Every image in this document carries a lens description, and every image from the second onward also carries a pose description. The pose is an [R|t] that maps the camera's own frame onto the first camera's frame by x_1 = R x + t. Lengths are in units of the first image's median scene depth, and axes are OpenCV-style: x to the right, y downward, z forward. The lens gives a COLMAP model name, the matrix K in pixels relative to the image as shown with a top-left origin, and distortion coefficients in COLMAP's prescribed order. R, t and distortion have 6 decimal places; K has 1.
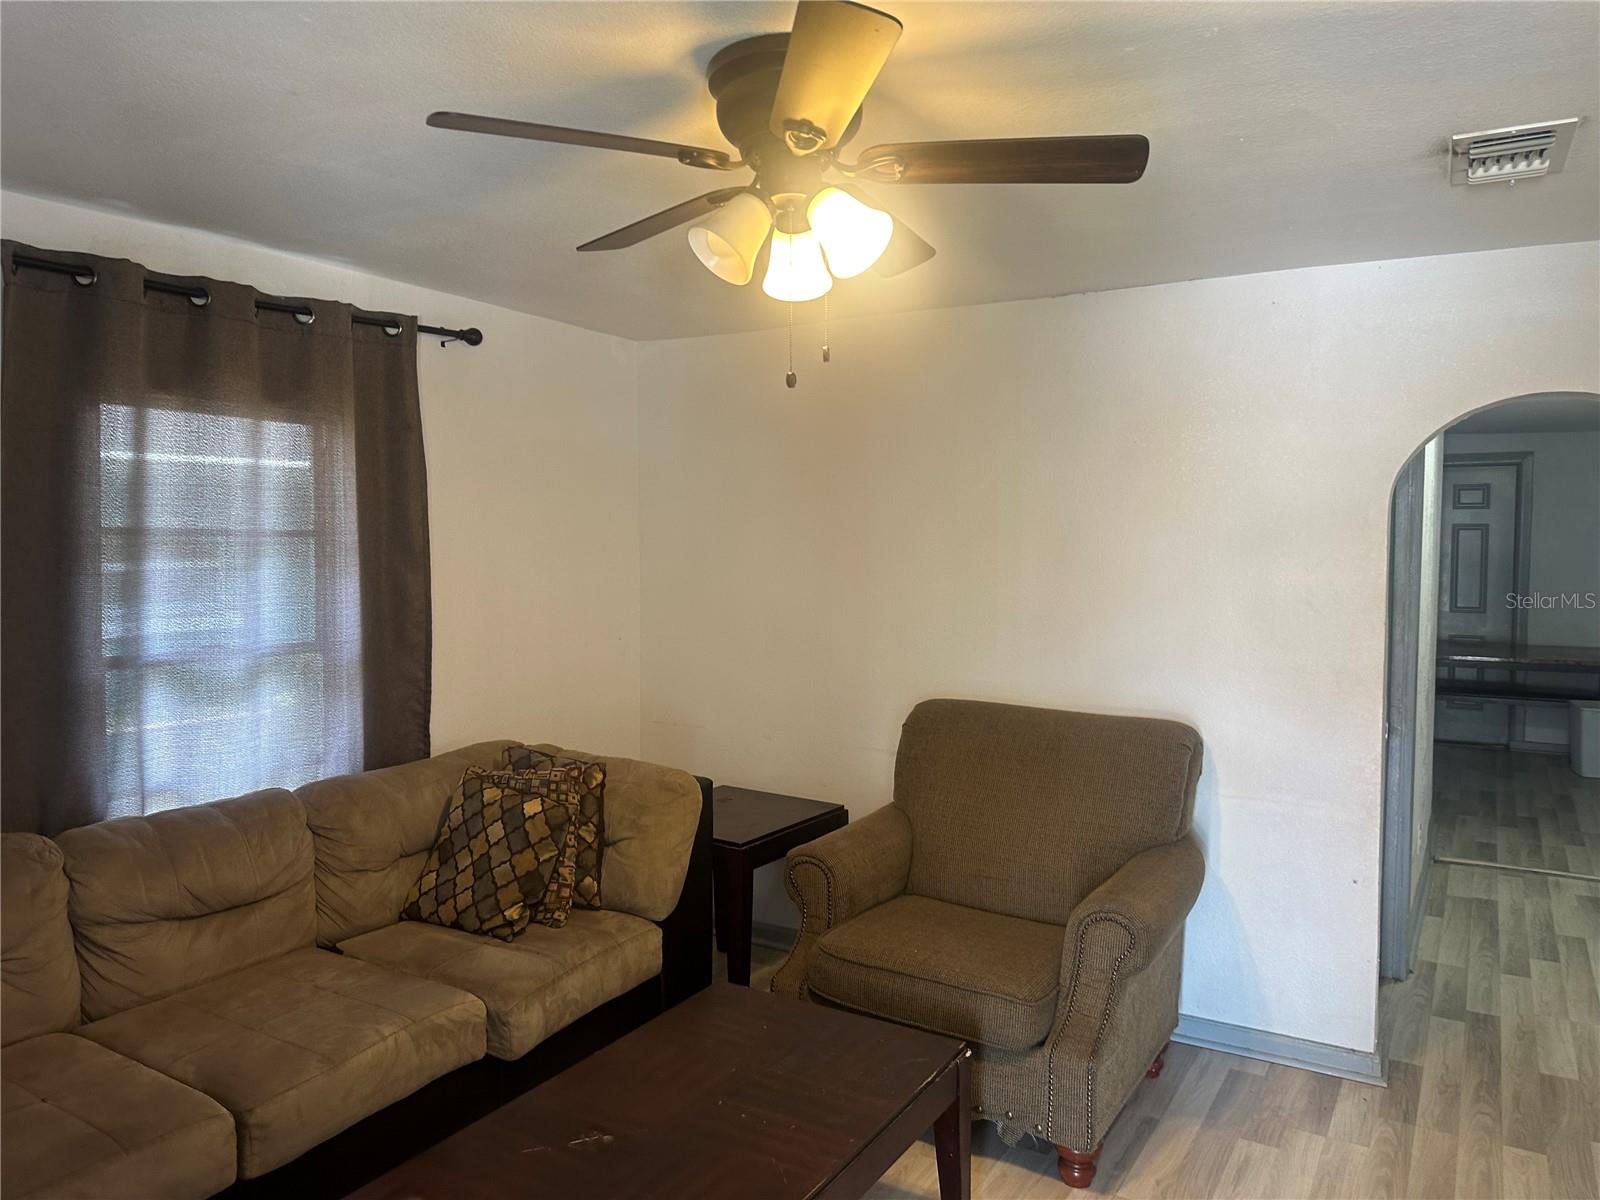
lens RADIAL K [[1108.0, 0, 800.0], [0, 1108.0, 600.0], [0, 0, 1]] dist [0.051062, -0.056850]
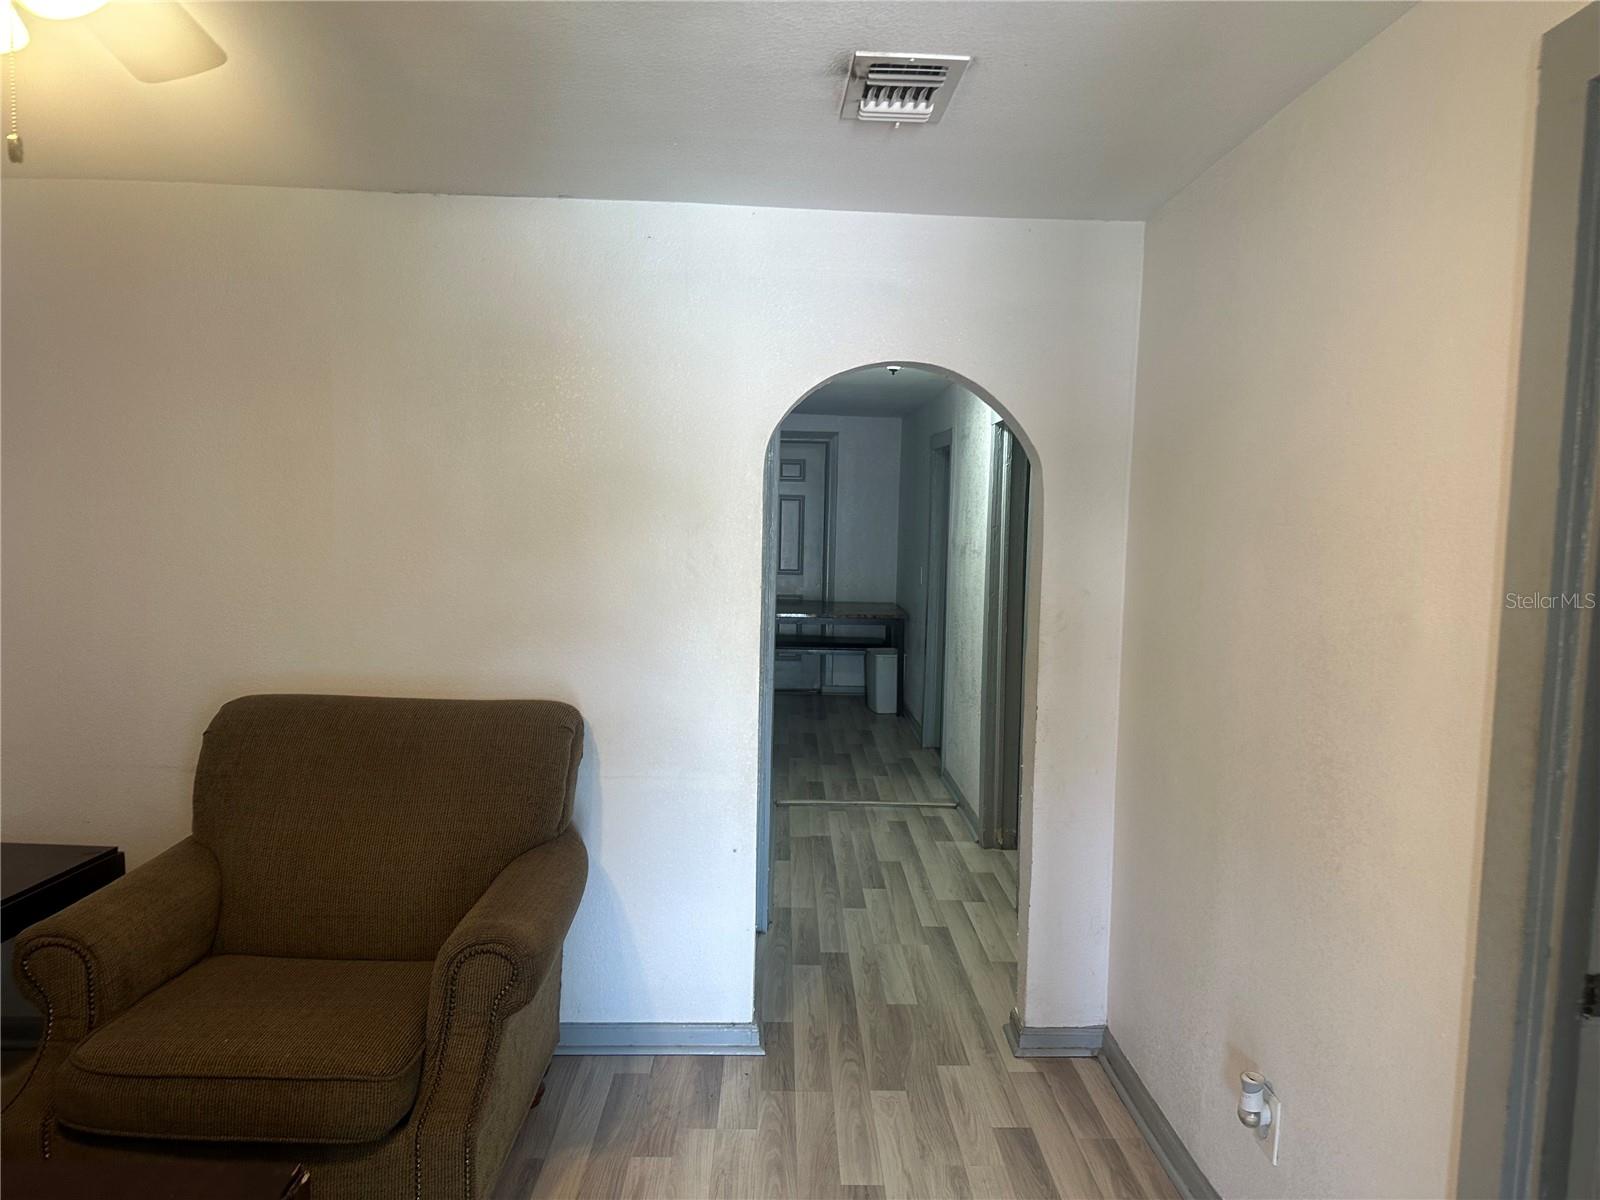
lens RADIAL K [[1066.3, 0, 800.0], [0, 1066.3, 600.0], [0, 0, 1]] dist [0.040141, -0.063292]
pose [[0.835888, -0.024840, 0.548338, 0.037345], [0.007142, 0.999383, 0.034386, 0.000693], [-0.548854, -0.024826, 0.835550, 0.189933]]
